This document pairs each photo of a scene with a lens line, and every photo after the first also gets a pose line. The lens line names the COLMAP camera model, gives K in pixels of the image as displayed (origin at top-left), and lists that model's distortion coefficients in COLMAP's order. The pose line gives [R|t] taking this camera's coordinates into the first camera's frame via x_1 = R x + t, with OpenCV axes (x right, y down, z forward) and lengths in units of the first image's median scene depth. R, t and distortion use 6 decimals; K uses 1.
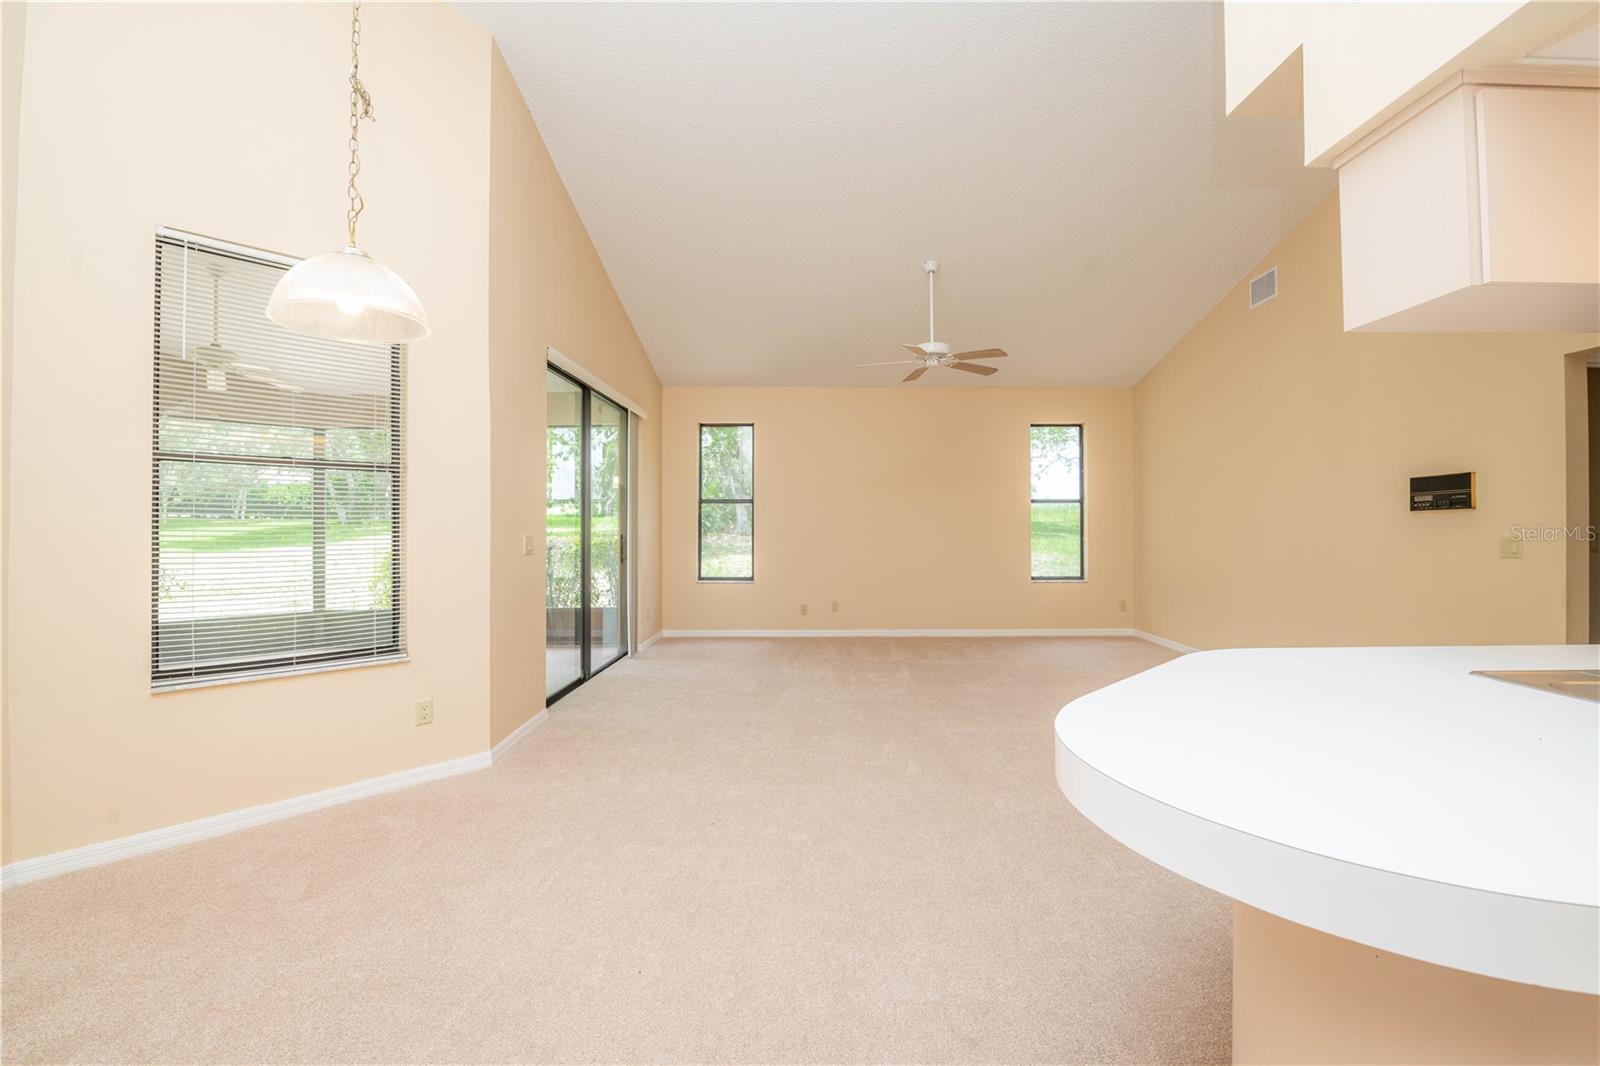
lens RADIAL K [[693.3, 0, 809.3], [0, 693.3, 525.8], [0, 0, 1]] dist [-0.000693, -0.000476]
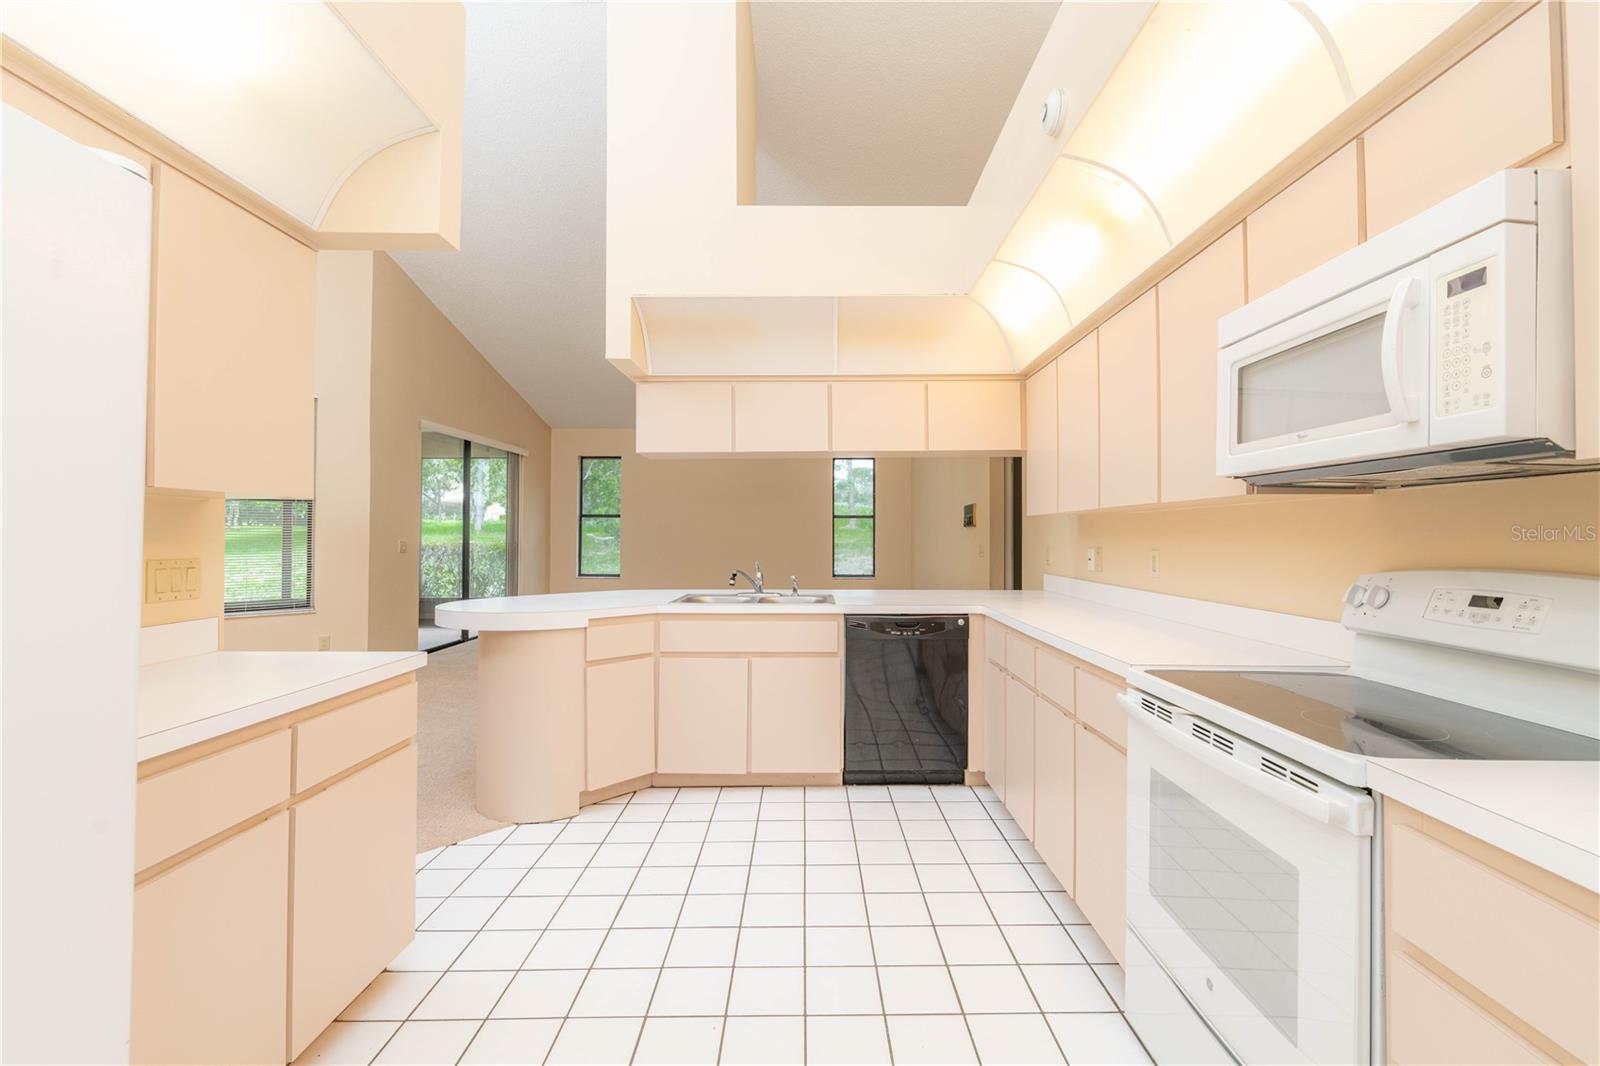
lens RADIAL K [[682.0, 0, 806.8], [0, 682.0, 528.1], [0, 0, 1]] dist [0.000611, 0.000394]
pose [[0.999971, 0.005619, 0.005223, 0.376947], [-0.005575, 0.999950, -0.008350, -0.005546], [-0.005270, 0.008321, 0.999951, -0.419829]]
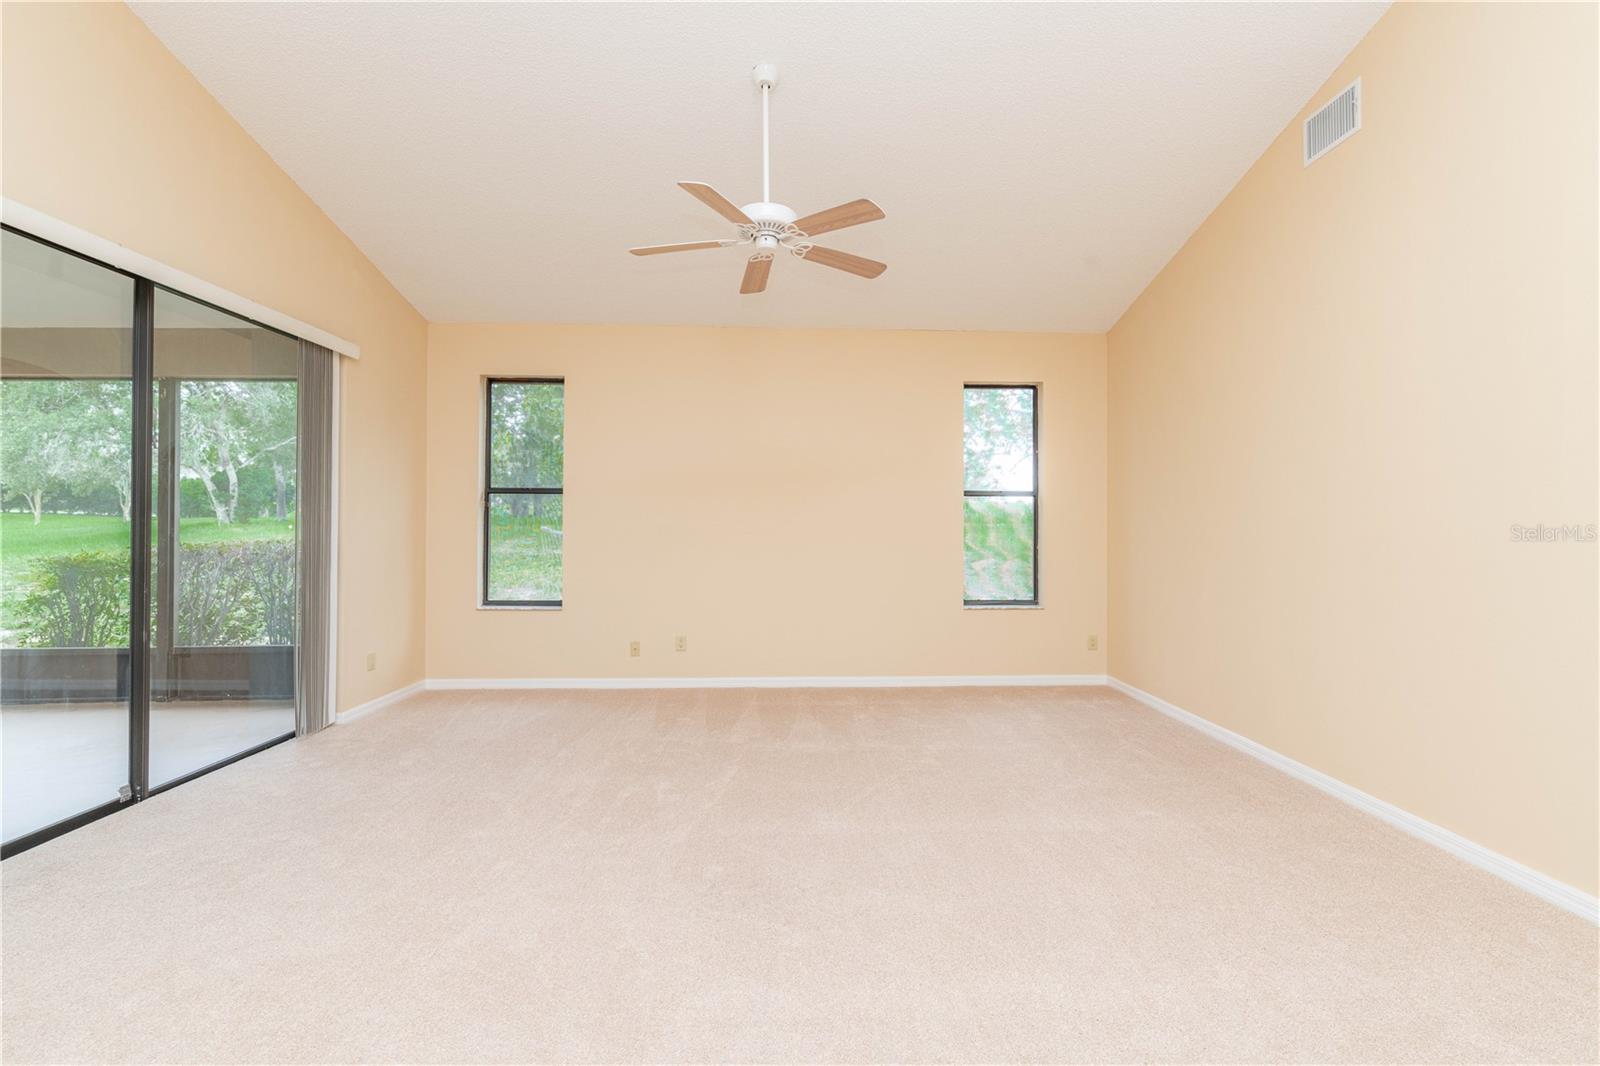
lens RADIAL K [[682.0, 0, 806.8], [0, 682.0, 528.1], [0, 0, 1]] dist [0.000611, 0.000394]
pose [[0.999561, 0.003440, 0.029419, 0.199881], [-0.003463, 0.999994, 0.000727, 0.000065], [-0.029417, -0.000828, 0.999567, 0.445697]]
